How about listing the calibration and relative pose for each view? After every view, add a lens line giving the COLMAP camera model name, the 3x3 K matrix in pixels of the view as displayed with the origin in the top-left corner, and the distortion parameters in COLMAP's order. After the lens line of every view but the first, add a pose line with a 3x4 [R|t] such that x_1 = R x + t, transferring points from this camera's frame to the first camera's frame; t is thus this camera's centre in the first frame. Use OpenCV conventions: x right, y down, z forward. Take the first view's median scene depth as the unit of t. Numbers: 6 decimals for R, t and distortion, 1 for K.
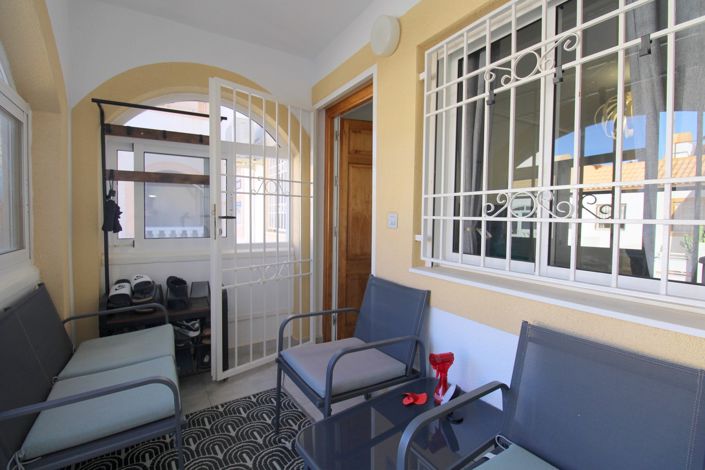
lens RADIAL K [[327.6, 0, 348.9], [0, 327.6, 233.4], [0, 0, 1]] dist [-0.005992, -0.007428]
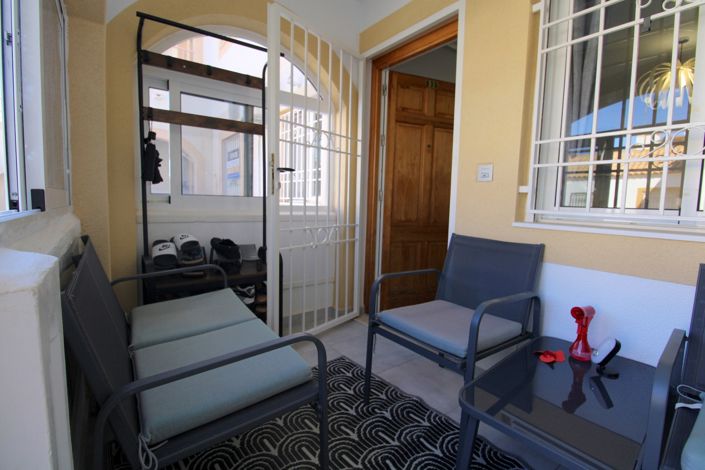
lens RADIAL K [[327.6, 0, 353.7], [0, 327.6, 234.2], [0, 0, 1]] dist [-0.005992, -0.007428]
pose [[0.995960, 0.006579, 0.089556, -0.274054], [-0.011666, 0.998340, 0.056400, 0.073756], [-0.089036, -0.057217, 0.994384, 0.100799]]
